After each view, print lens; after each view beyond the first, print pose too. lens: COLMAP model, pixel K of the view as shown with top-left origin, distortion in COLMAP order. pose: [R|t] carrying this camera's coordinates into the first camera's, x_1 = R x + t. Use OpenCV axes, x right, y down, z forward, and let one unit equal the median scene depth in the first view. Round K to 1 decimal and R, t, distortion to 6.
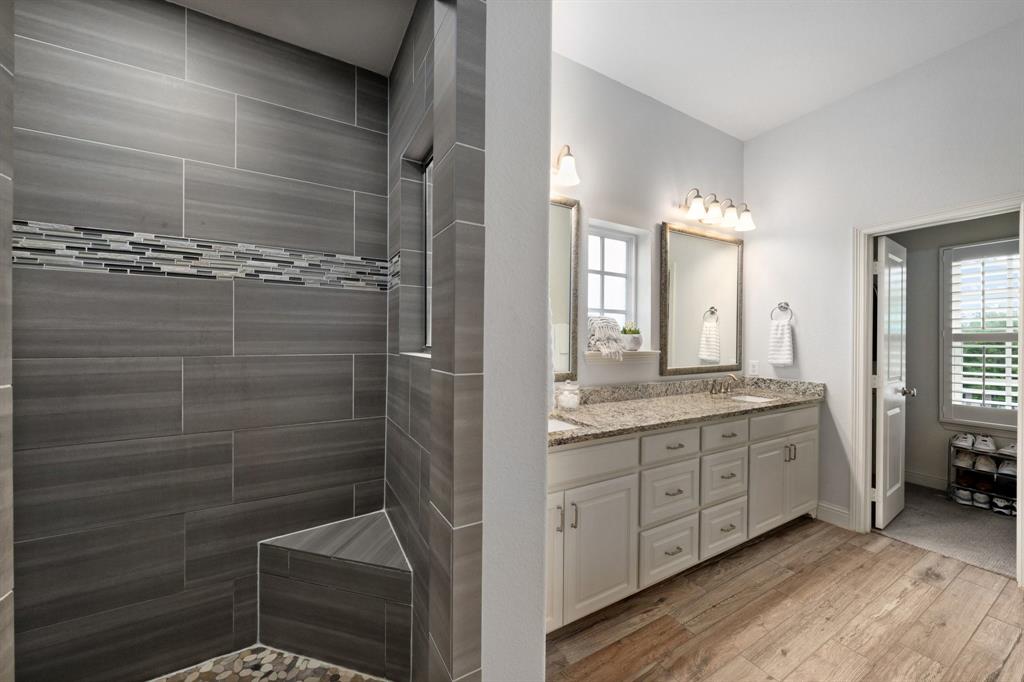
lens RADIAL K [[375.3, 0, 500.5], [0, 375.3, 341.2], [0, 0, 1]] dist [0.003035, -0.000405]
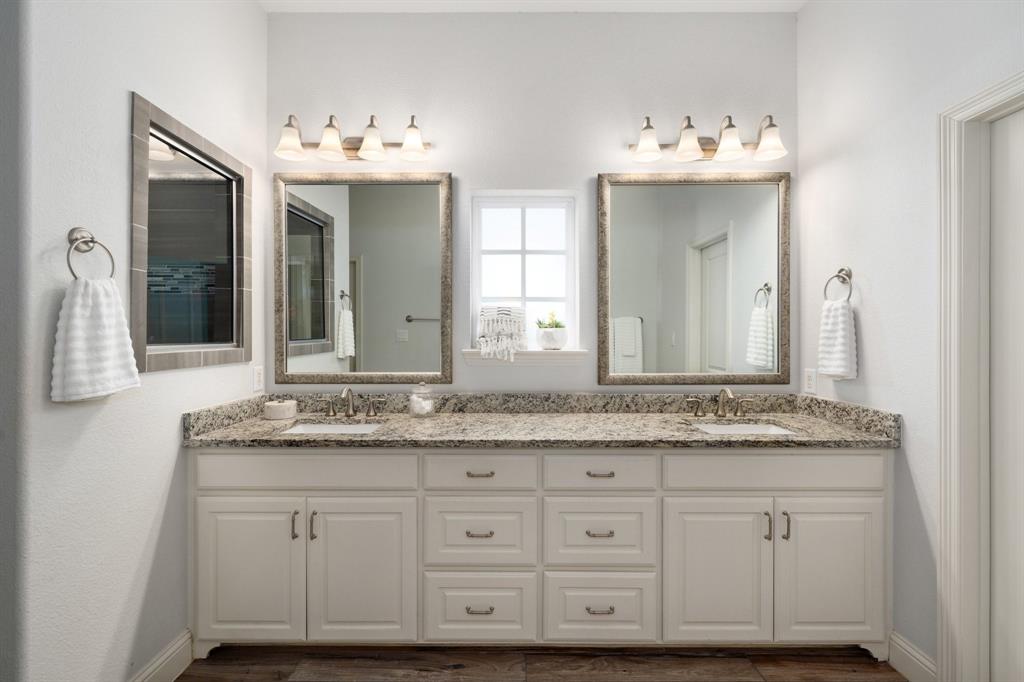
lens RADIAL K [[409.1, 0, 502.8], [0, 409.1, 337.3], [0, 0, 1]] dist [-0.000785, -0.000131]
pose [[0.868538, -0.003948, -0.495606, 0.666523], [0.002284, 0.999990, -0.003963, 0.003239], [0.495617, 0.002309, 0.868538, 0.215946]]
